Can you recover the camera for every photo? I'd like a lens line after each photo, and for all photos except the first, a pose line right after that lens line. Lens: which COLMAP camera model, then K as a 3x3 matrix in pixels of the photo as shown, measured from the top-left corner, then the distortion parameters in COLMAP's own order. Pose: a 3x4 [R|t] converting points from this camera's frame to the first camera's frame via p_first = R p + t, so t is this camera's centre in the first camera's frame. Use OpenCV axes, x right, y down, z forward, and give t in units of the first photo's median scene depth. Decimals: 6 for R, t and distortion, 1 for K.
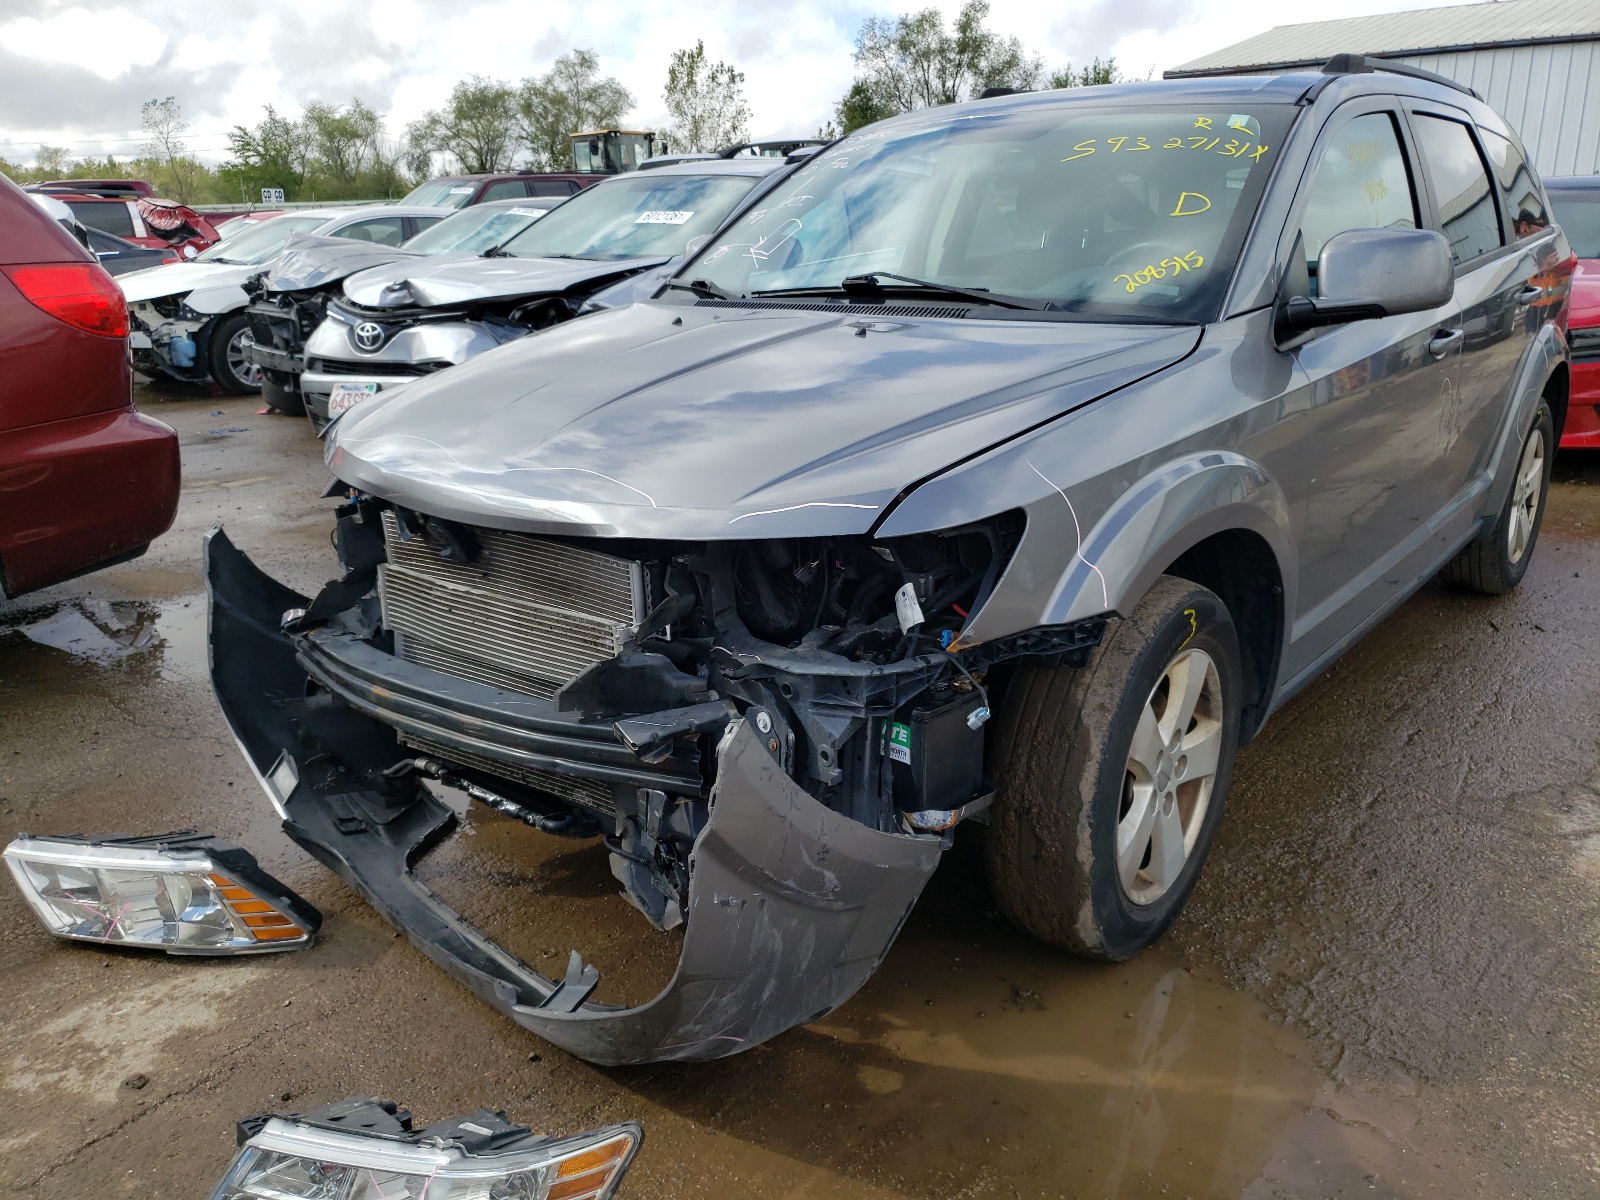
lens RADIAL K [[1398.0, 0, 800.0], [0, 1398.0, 600.0], [0, 0, 1]] dist [0.074475, 0.002176]
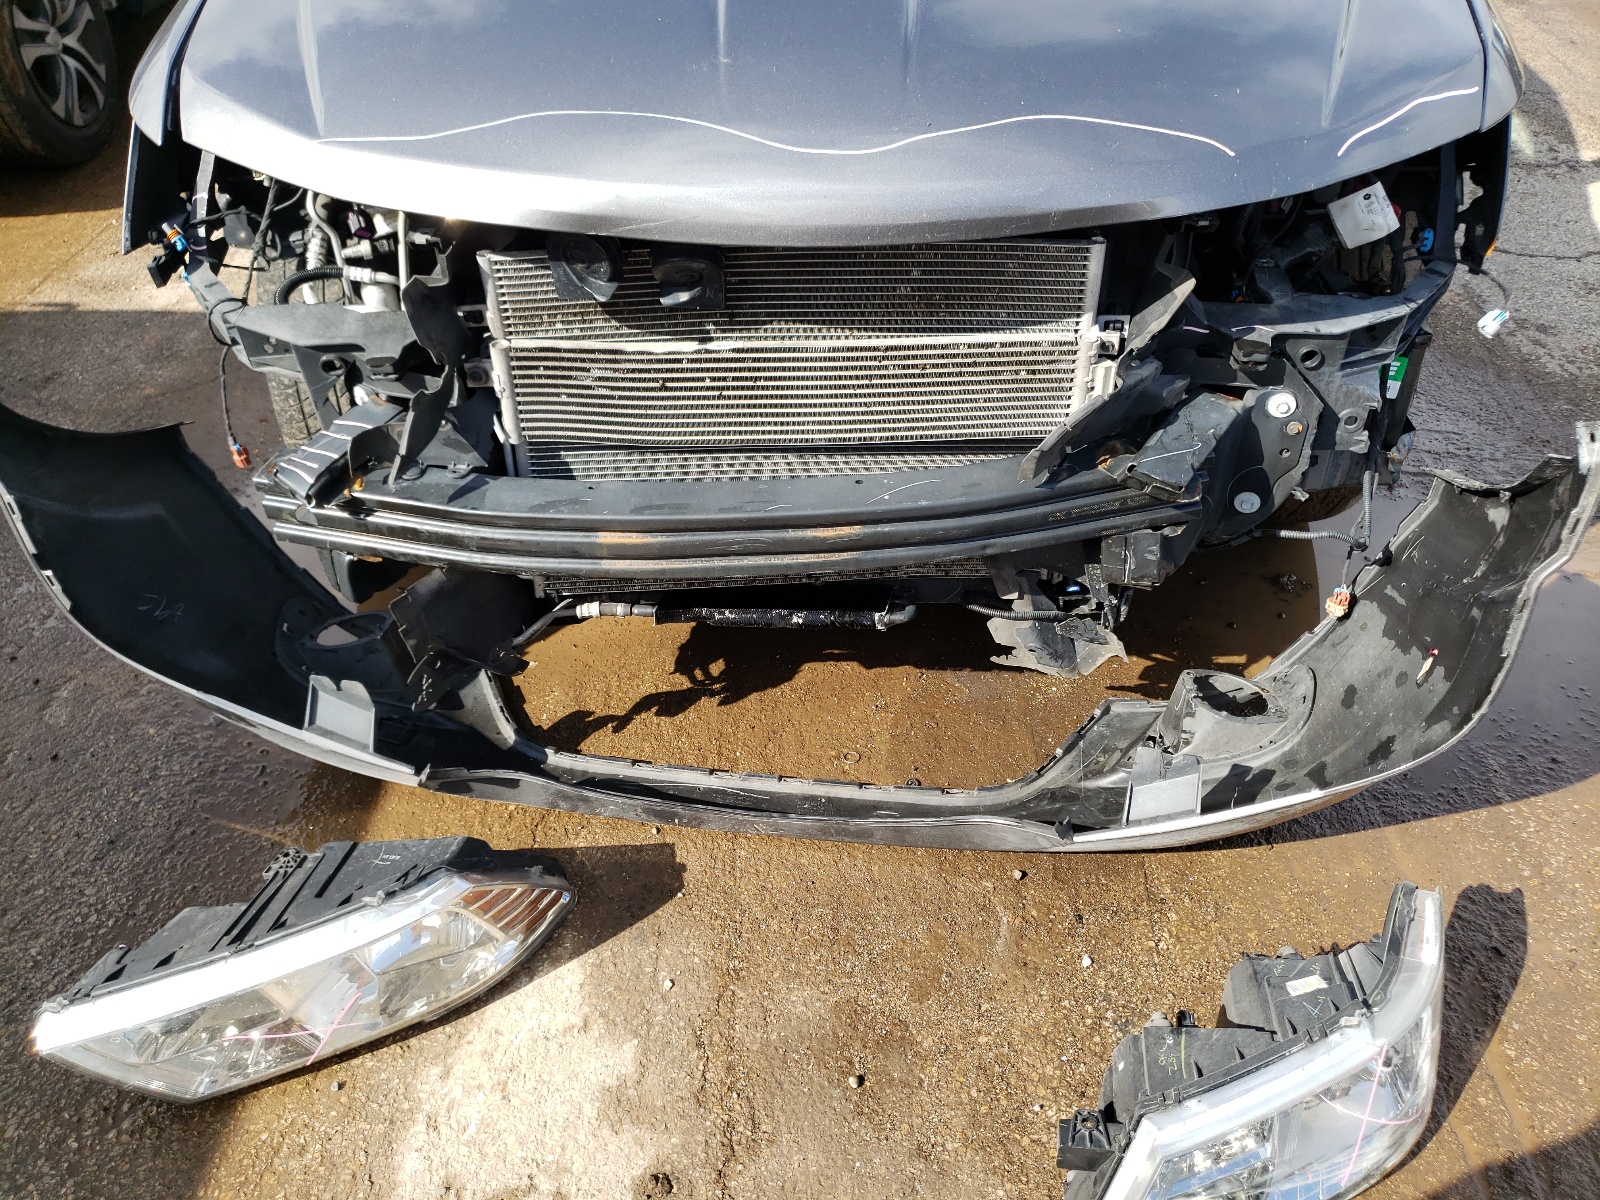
lens RADIAL K [[1398.0, 0, 800.0], [0, 1398.0, 600.0], [0, 0, 1]] dist [0.074475, 0.002176]
pose [[0.727268, -0.394239, 0.561833, -0.654691], [0.159675, 0.893301, 0.420139, -0.179474], [-0.667522, -0.215843, 0.712619, 0.511591]]
